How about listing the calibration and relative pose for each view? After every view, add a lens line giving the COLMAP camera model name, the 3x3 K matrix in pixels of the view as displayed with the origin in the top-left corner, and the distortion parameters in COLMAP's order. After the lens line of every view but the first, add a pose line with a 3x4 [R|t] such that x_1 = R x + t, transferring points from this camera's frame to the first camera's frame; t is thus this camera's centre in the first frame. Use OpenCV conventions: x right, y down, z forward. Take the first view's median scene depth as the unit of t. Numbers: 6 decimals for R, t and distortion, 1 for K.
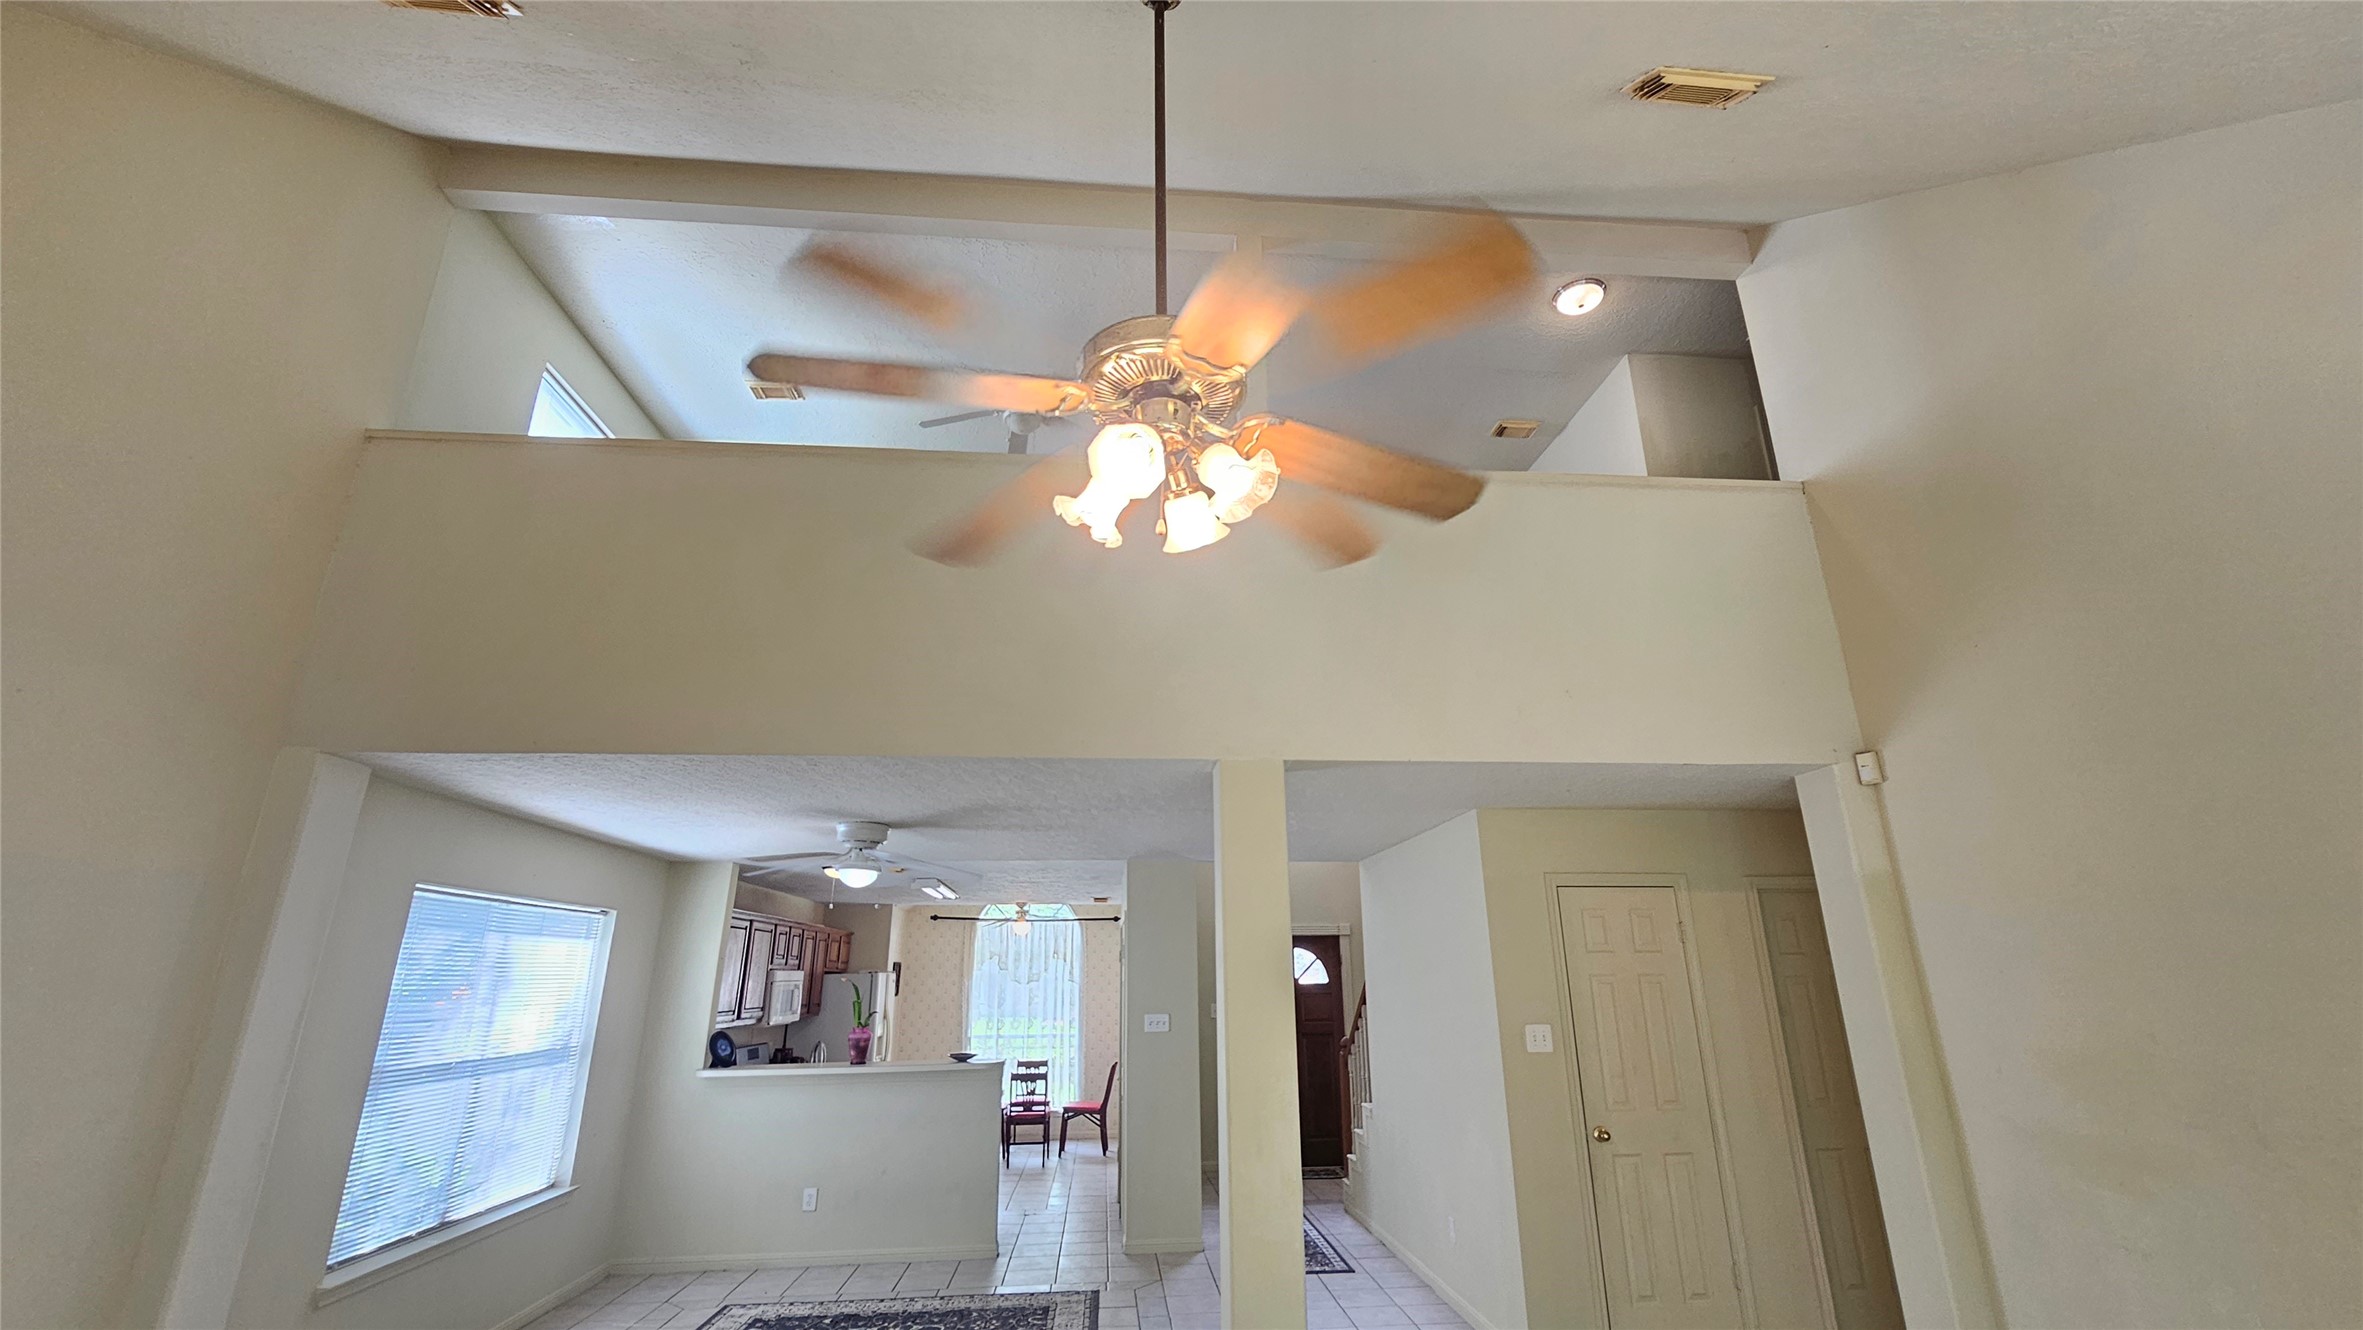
lens RADIAL K [[964.6, 0, 1194.0], [0, 964.6, 671.4], [0, 0, 1]] dist [-0.004015, 0.001972]
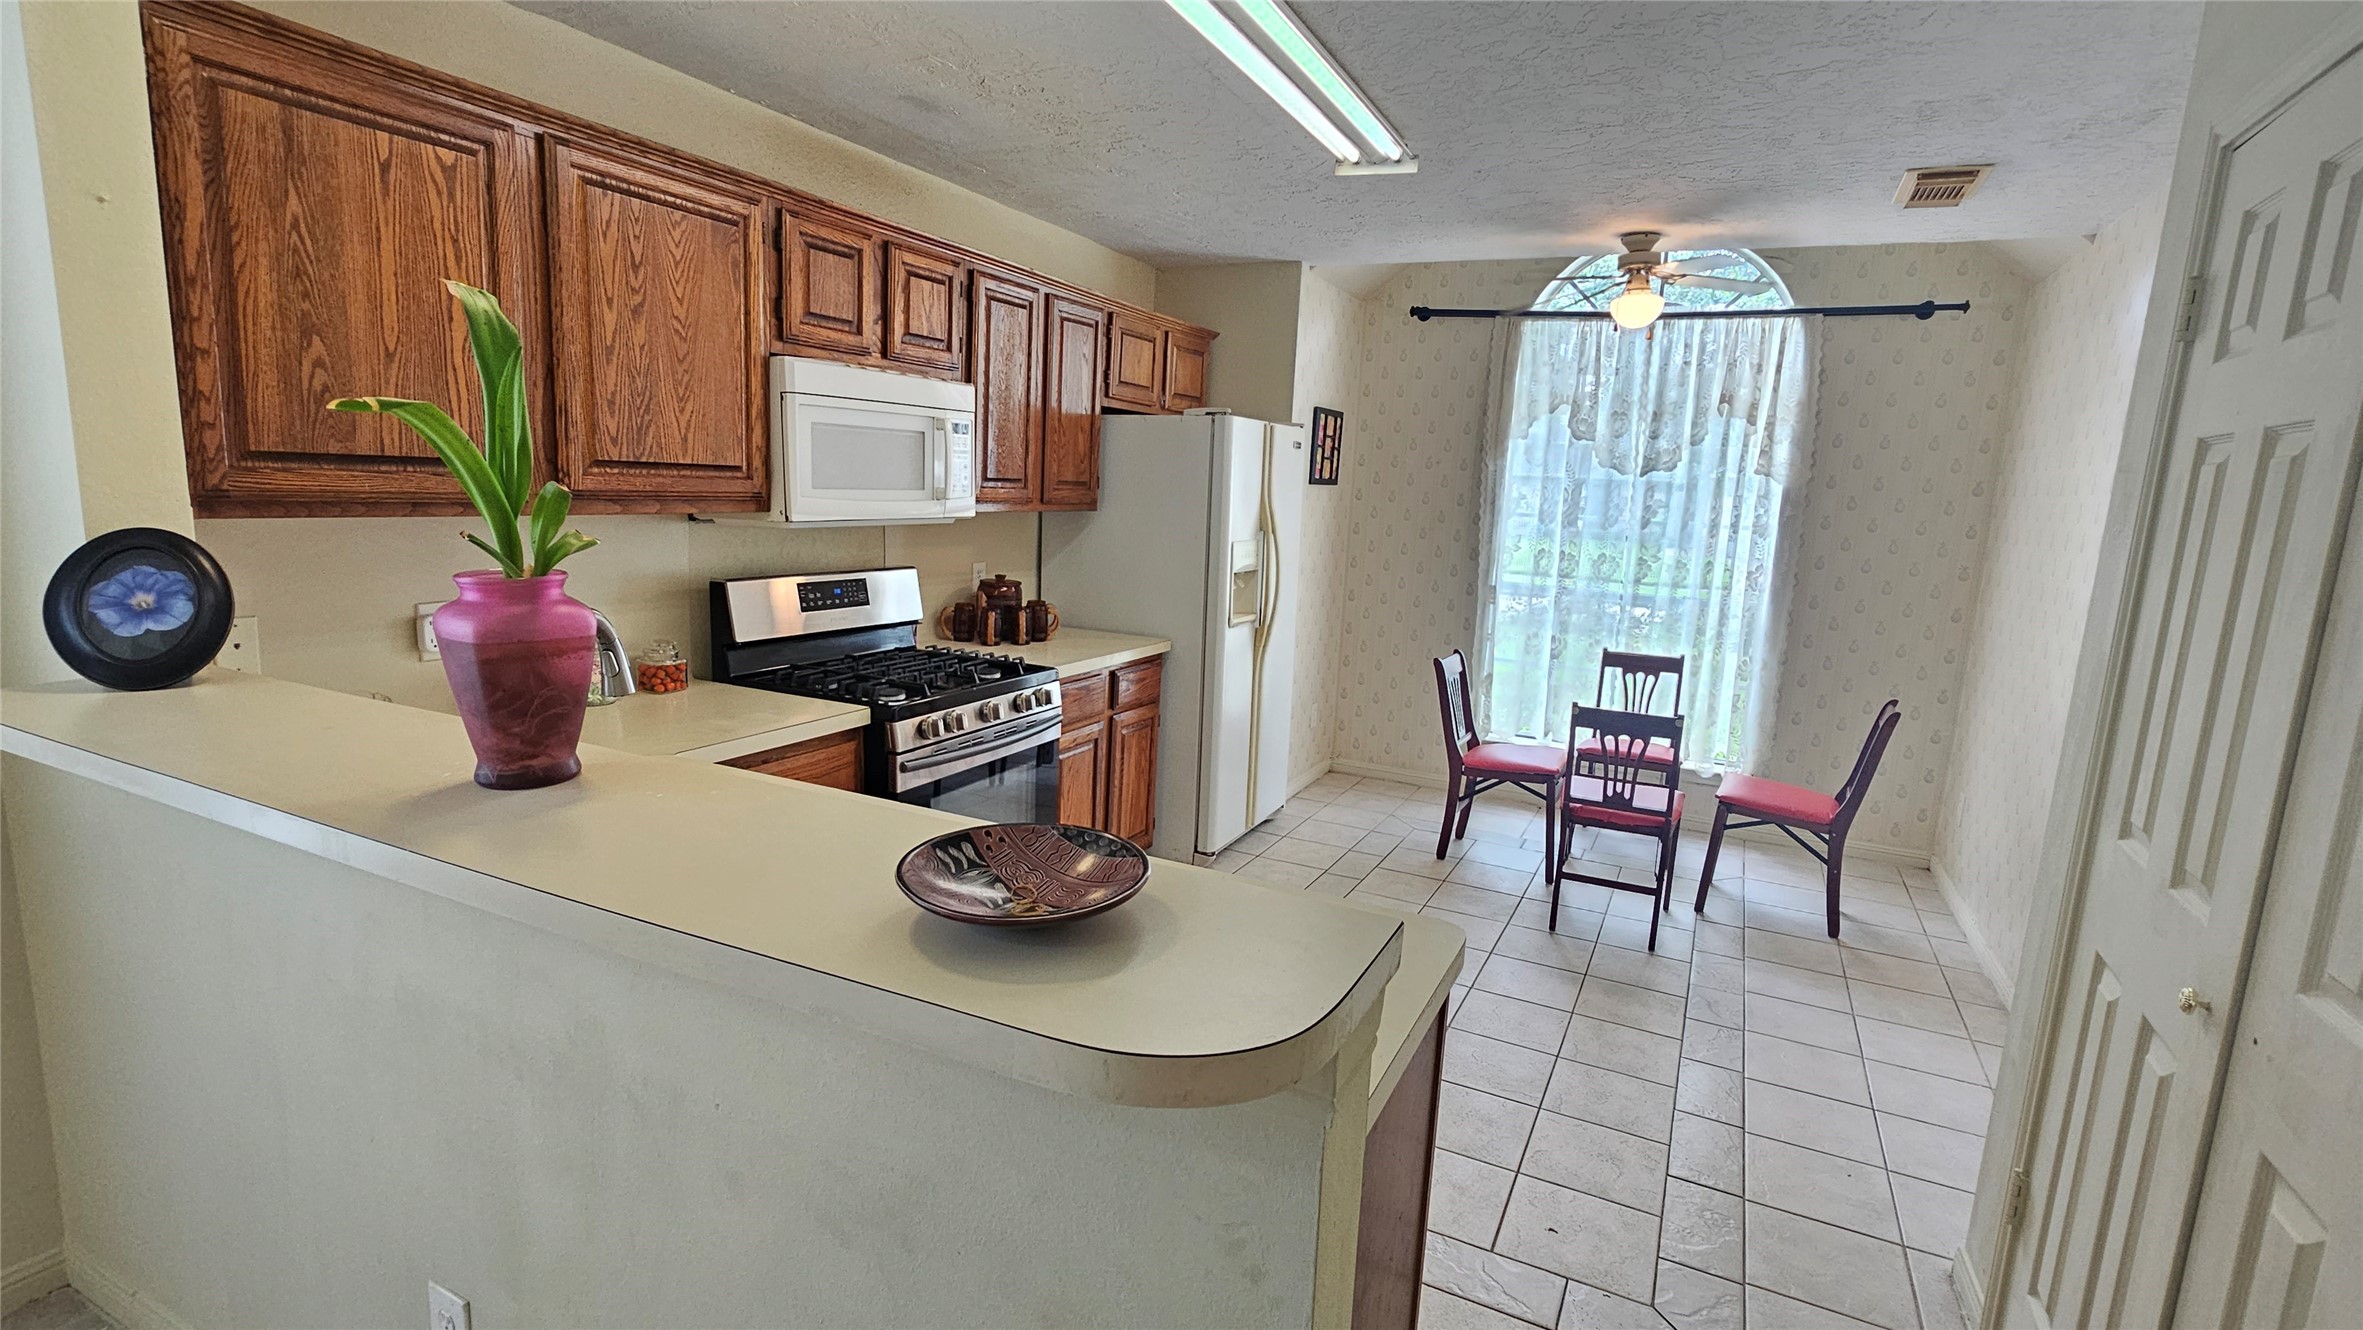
lens RADIAL K [[1104.5, 0, 1186.7], [0, 1104.5, 672.2], [0, 0, 1]] dist [-0.002914, 0.000152]
pose [[0.848923, 0.141906, -0.509109, -0.187380], [0.105167, 0.898661, 0.425850, 0.386926], [0.517947, -0.415056, 0.747970, 1.112310]]
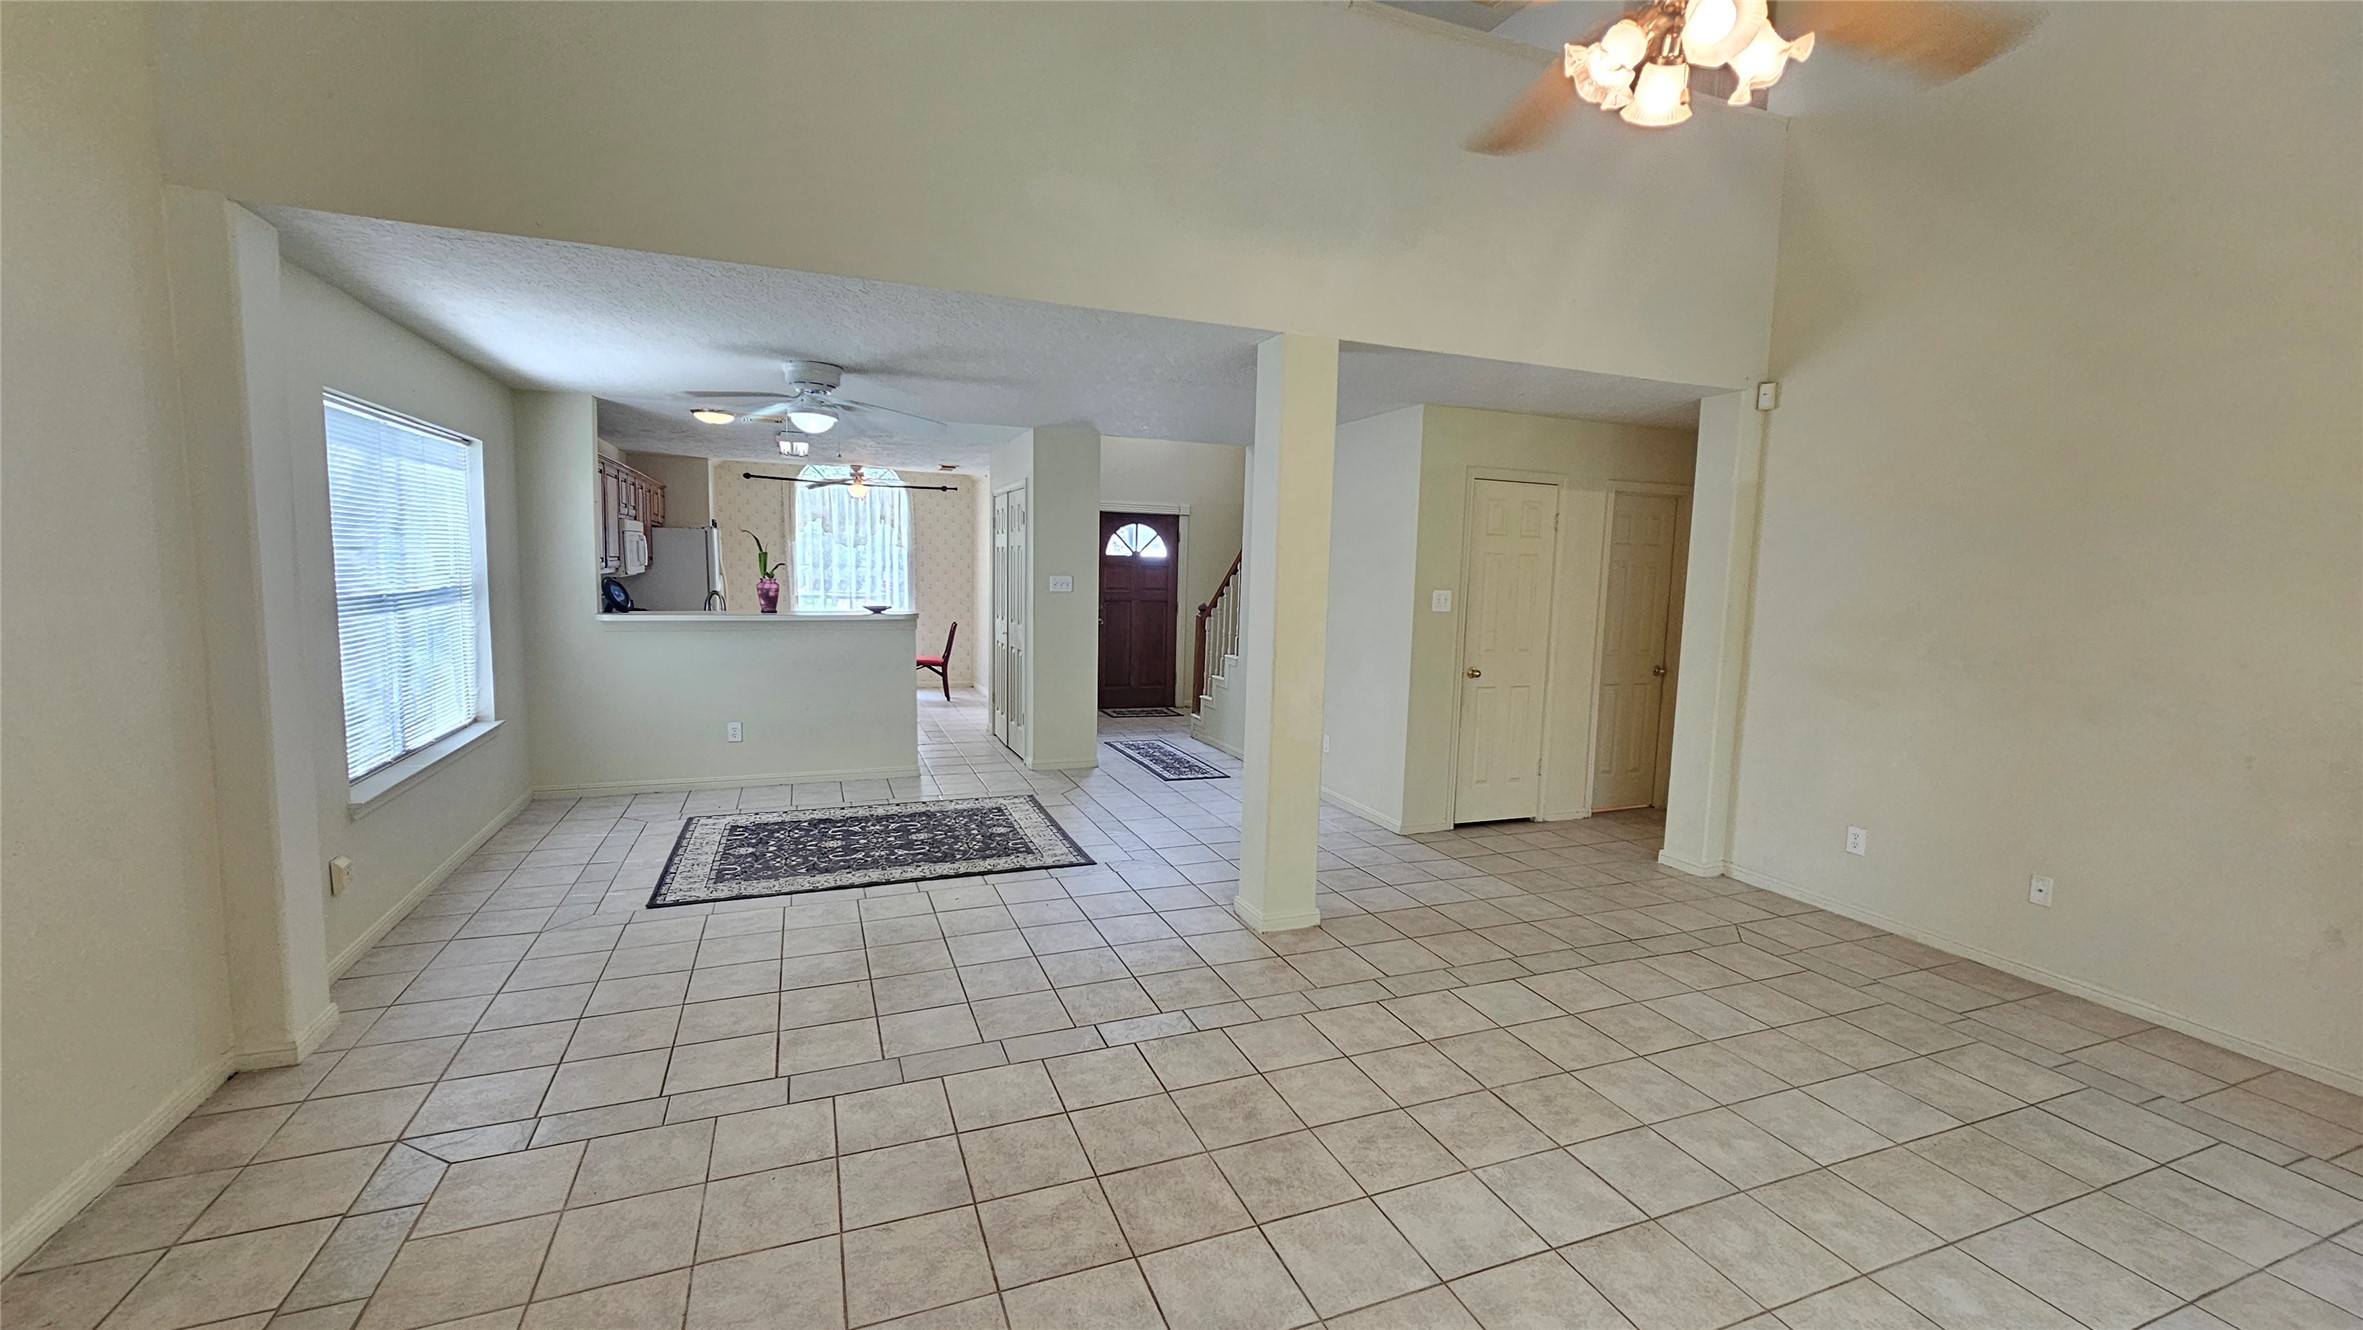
lens RADIAL K [[964.6, 0, 1192.0], [0, 964.6, 673.9], [0, 0, 1]] dist [-0.004015, 0.001972]
pose [[0.959131, 0.005226, 0.282914, -0.252688], [-0.121478, 0.910609, 0.395012, 0.020324], [-0.255560, -0.413236, 0.874028, -0.016379]]
